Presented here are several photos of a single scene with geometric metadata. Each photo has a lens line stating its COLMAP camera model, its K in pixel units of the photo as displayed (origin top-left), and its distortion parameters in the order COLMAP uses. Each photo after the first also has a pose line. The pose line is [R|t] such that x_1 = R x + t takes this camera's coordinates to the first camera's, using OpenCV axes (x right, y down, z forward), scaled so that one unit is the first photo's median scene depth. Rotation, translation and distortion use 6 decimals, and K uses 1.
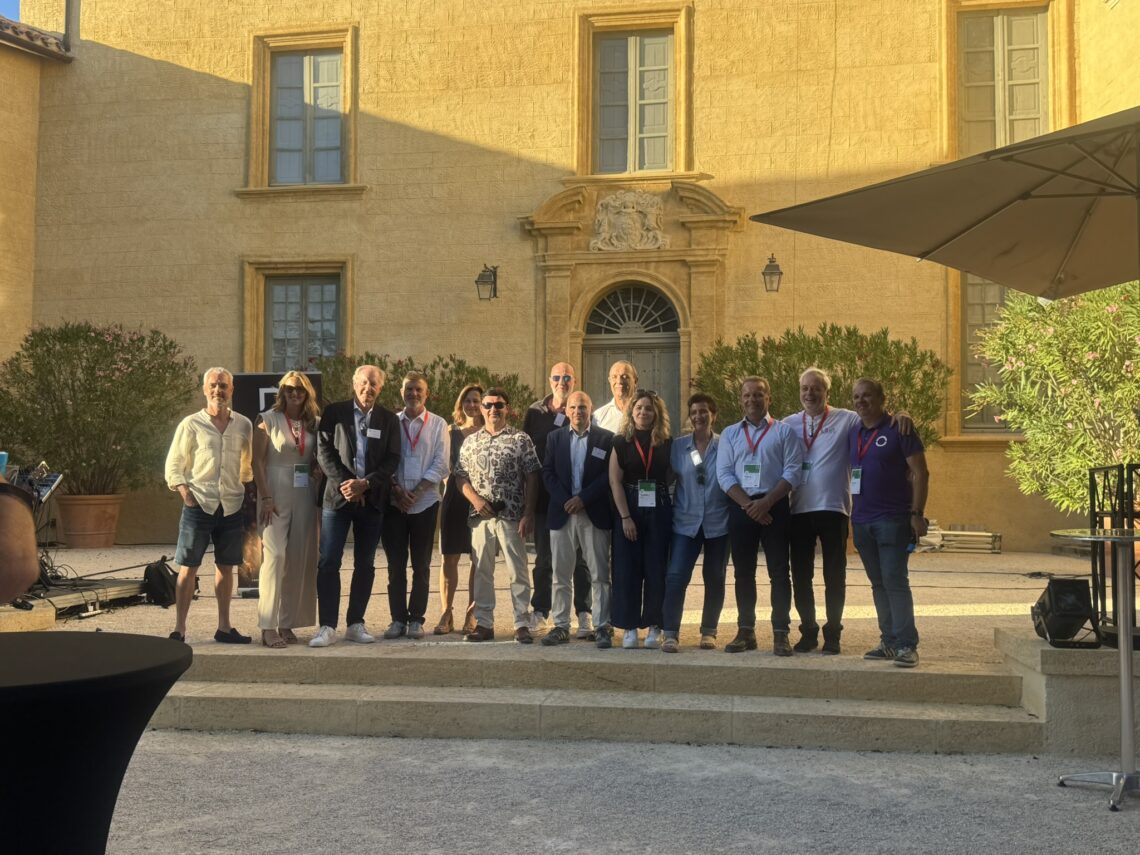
lens RADIAL K [[1309.7, 0, 570.5], [0, 1309.7, 432.5], [0, 0, 1]] dist [0.201163, 0.000000]
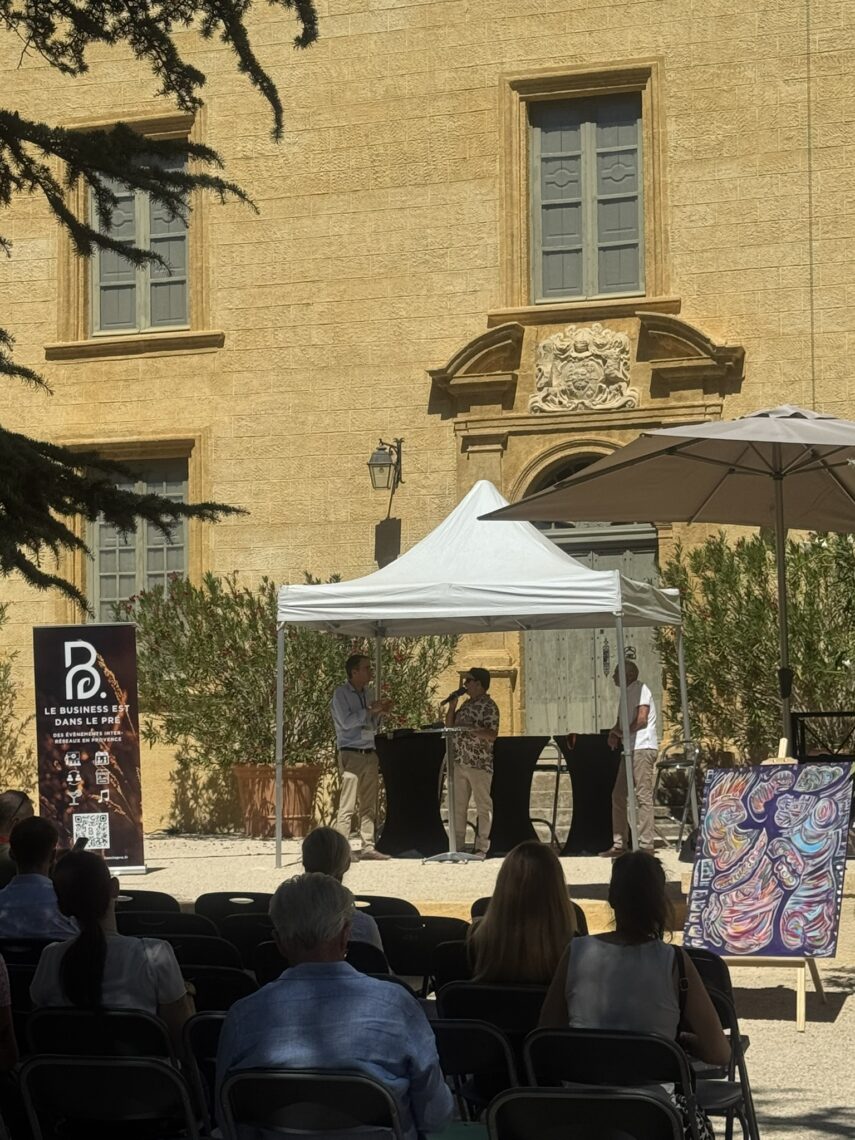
lens RADIAL K [[2411.7, 0, 427.5], [0, 2411.7, 565.5], [0, 0, 1]] dist [0.232111, 0.000000]
pose [[0.992924, -0.035796, -0.113228, 0.105365], [0.033383, 0.999175, -0.023130, -0.028117], [0.113963, 0.019187, 0.993300, -0.297238]]
